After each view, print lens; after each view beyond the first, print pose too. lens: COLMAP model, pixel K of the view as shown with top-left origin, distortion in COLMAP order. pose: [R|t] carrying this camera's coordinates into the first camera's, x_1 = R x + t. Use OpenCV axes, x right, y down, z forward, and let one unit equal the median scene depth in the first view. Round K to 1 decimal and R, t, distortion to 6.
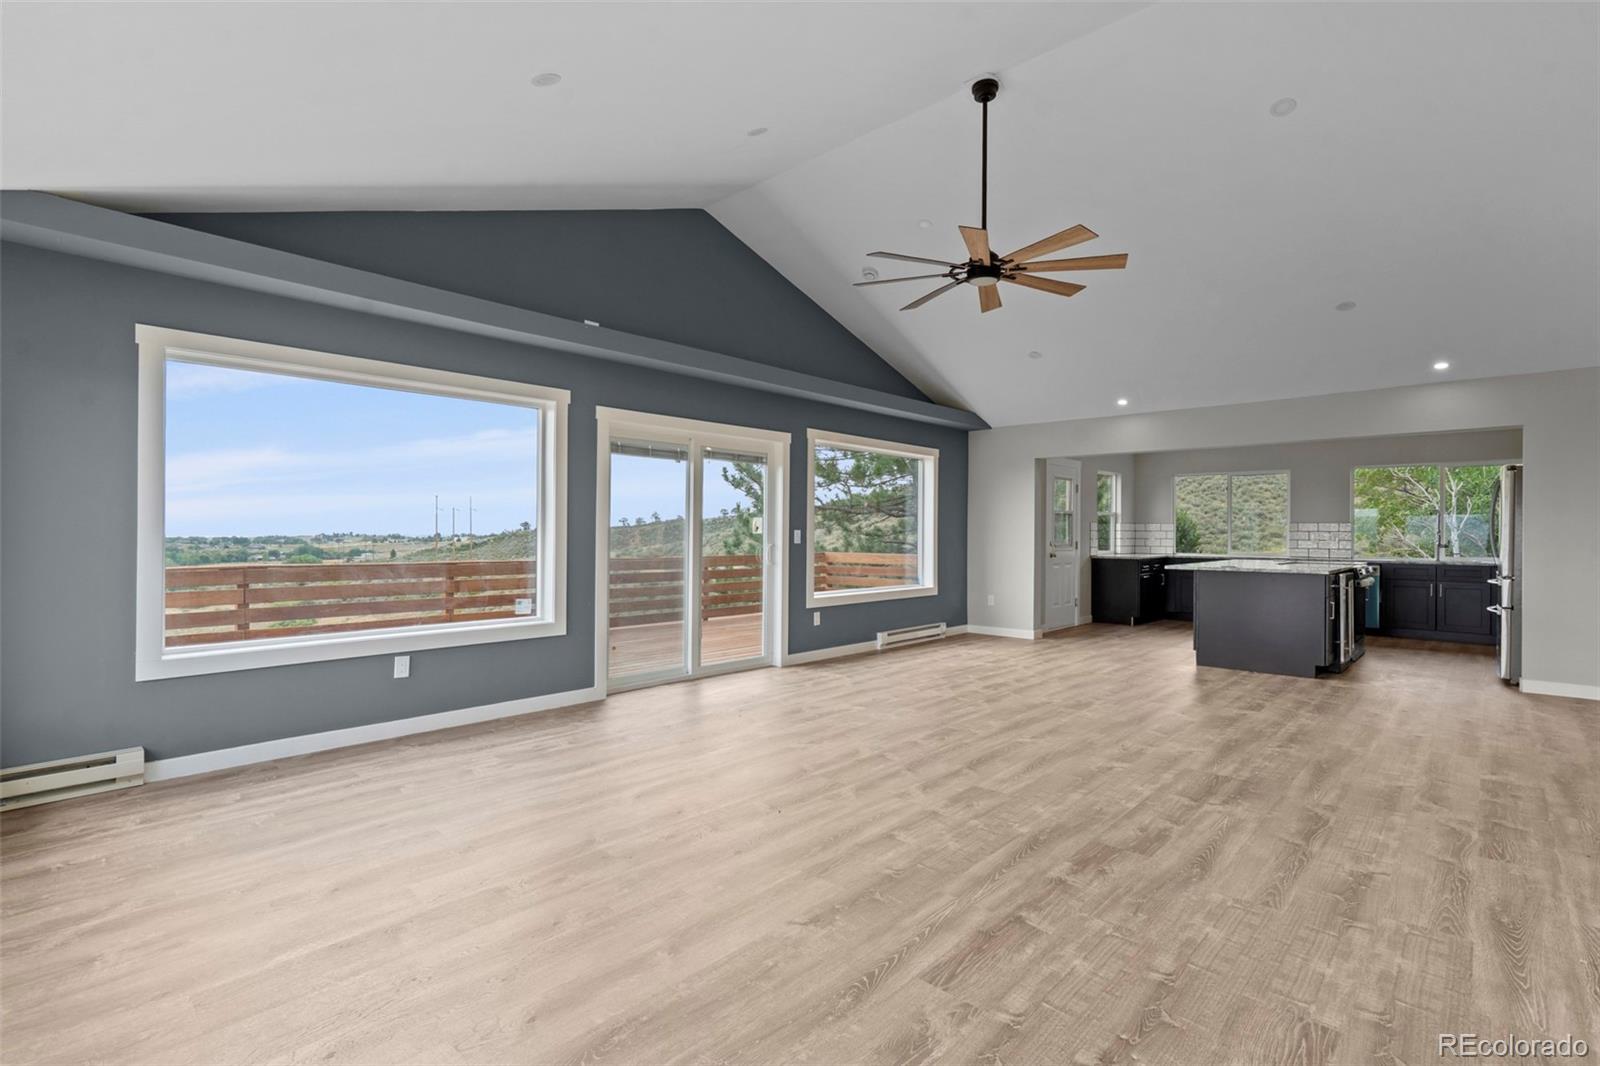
lens RADIAL K [[731.1, 0, 800.0], [0, 731.1, 533.0], [0, 0, 1]] dist [0.000917, 0.000056]
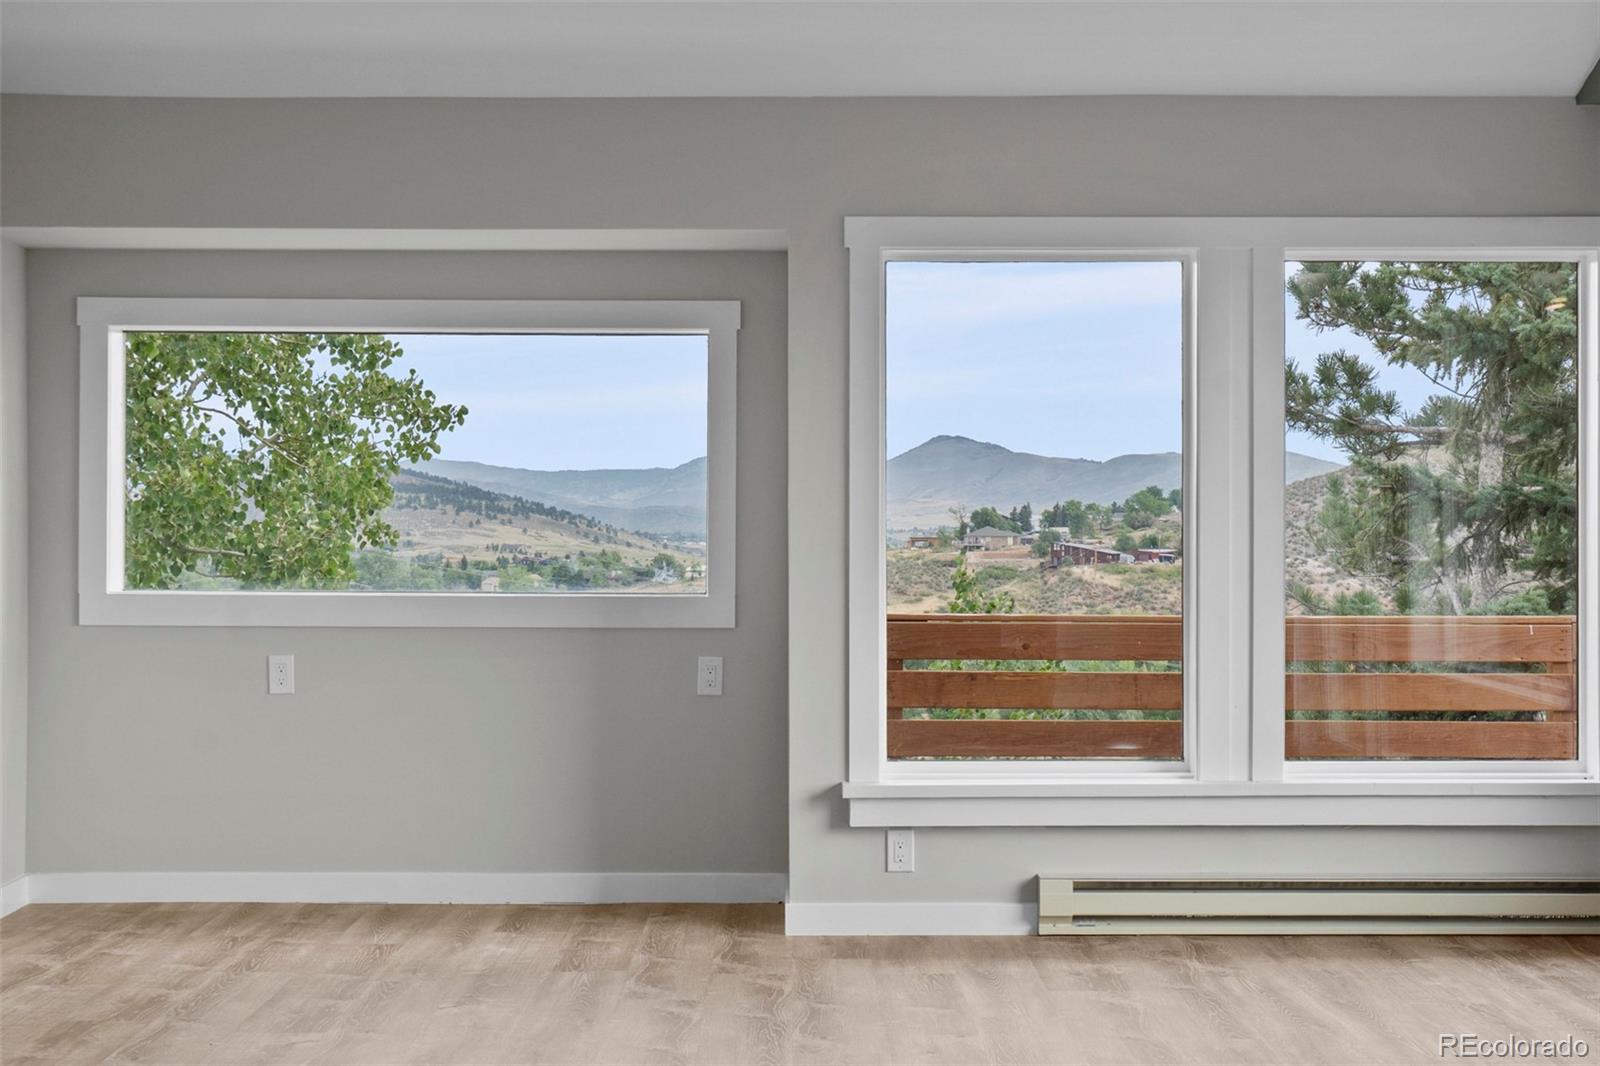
lens RADIAL K [[2402.5, 0, 800.0], [0, 2402.5, 533.0], [0, 0, 1]] dist [0.027547, 0.030054]
pose [[-0.725037, 0.000161, -0.688710, 0.901615], [-0.004528, 0.999977, 0.005001, -0.001026], [0.688695, 0.006744, -0.725020, 1.776383]]
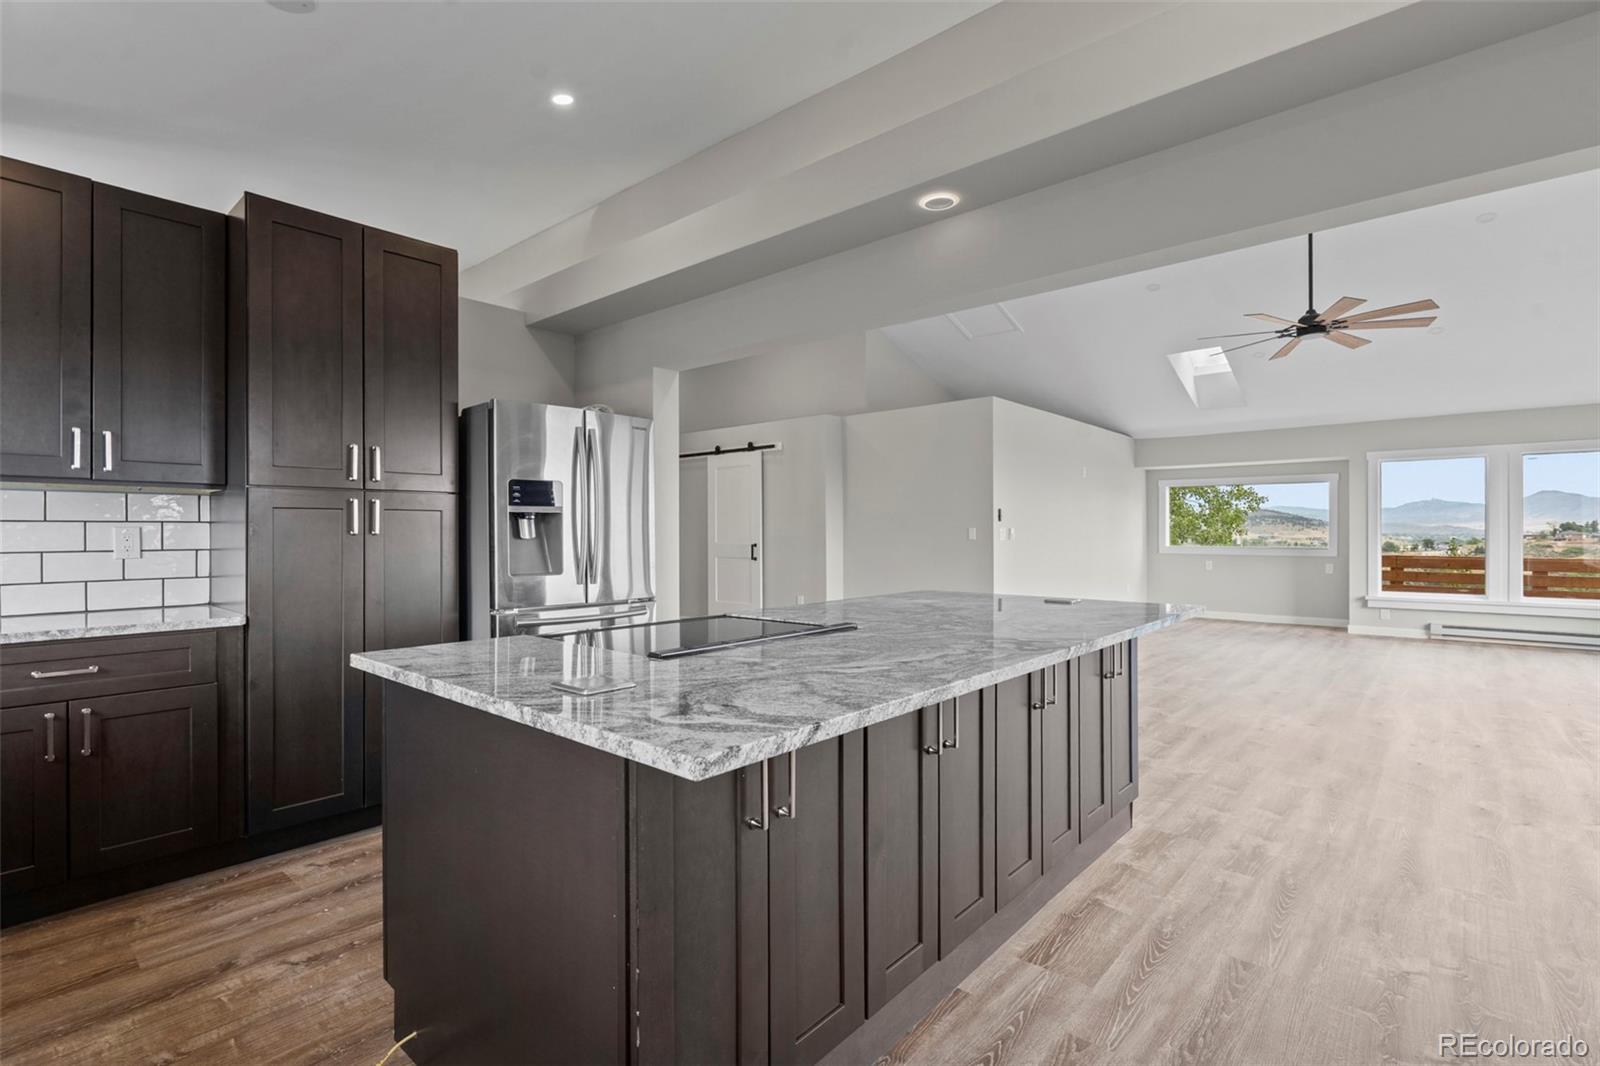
lens RADIAL K [[746.4, 0, 800.0], [0, 746.4, 533.0], [0, 0, 1]] dist [-0.001016, -0.000224]
pose [[-0.999415, 0.000093, -0.034197, 1.423971], [-0.000138, 0.999977, 0.006737, -0.005256], [0.034197, 0.006738, -0.999392, 2.708424]]
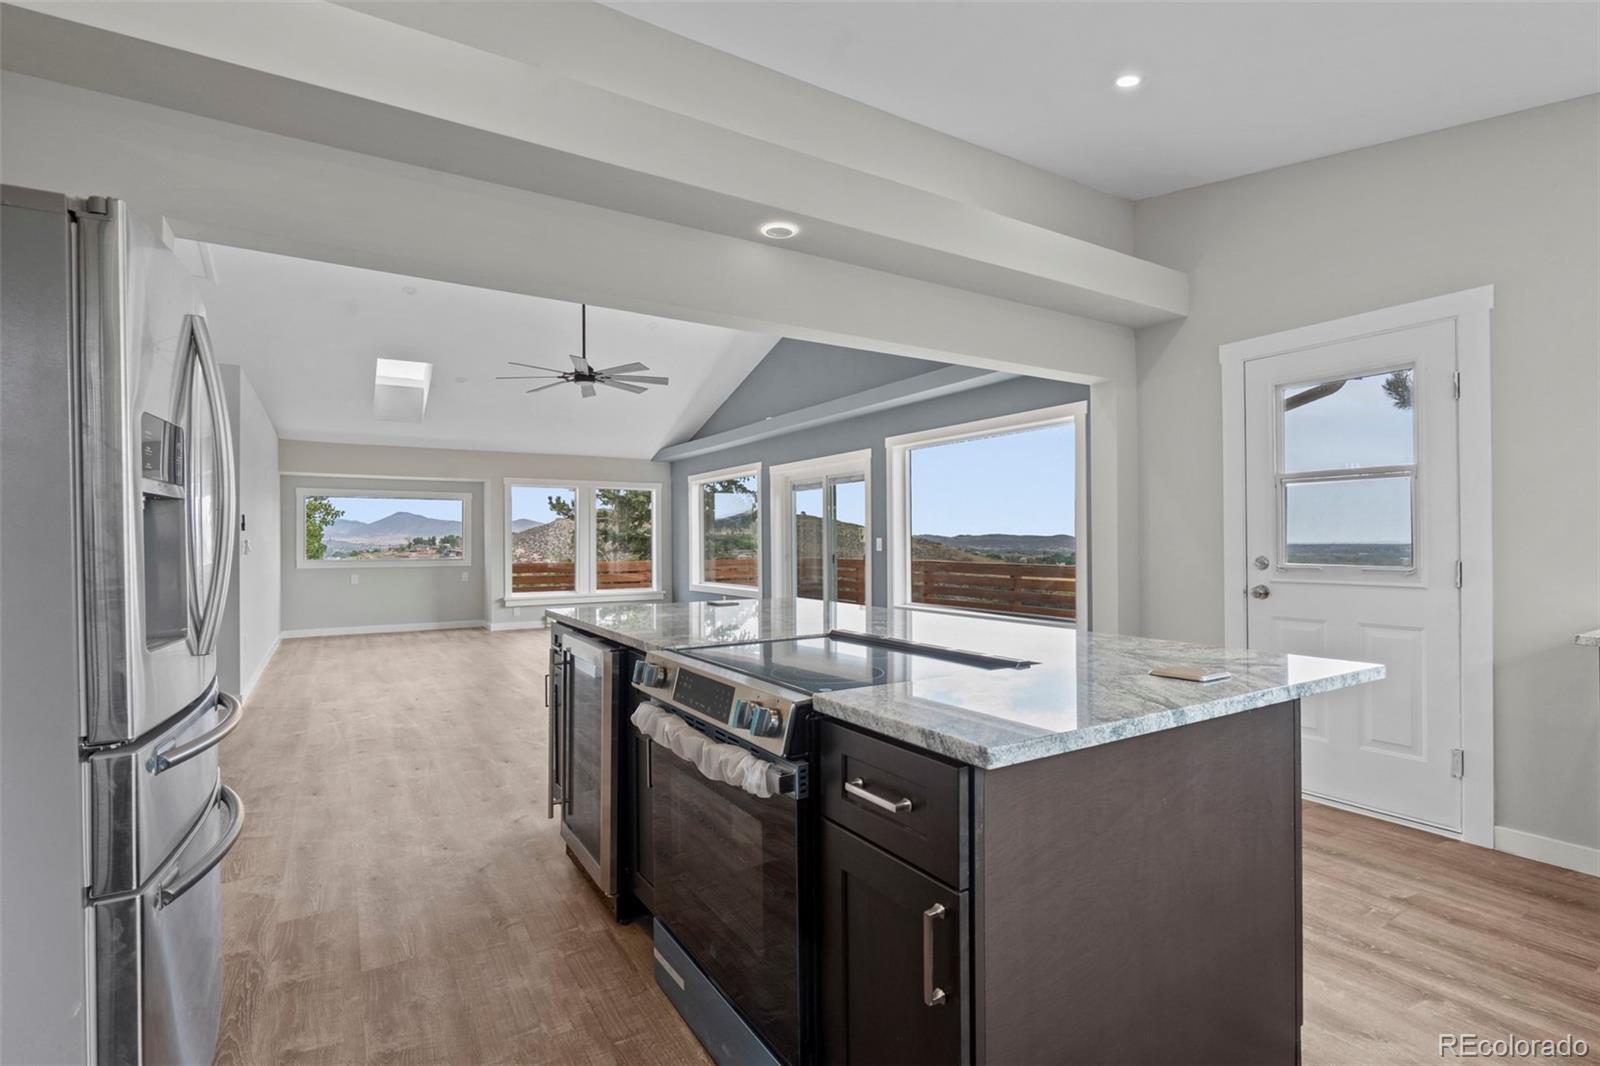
lens RADIAL K [[746.4, 0, 800.0], [0, 746.4, 533.0], [0, 0, 1]] dist [-0.001016, -0.000224]
pose [[-0.256560, -0.010888, -0.966467, 1.993662], [0.001416, 0.999931, -0.011641, 0.000031], [0.966527, -0.004355, -0.256527, 2.210078]]
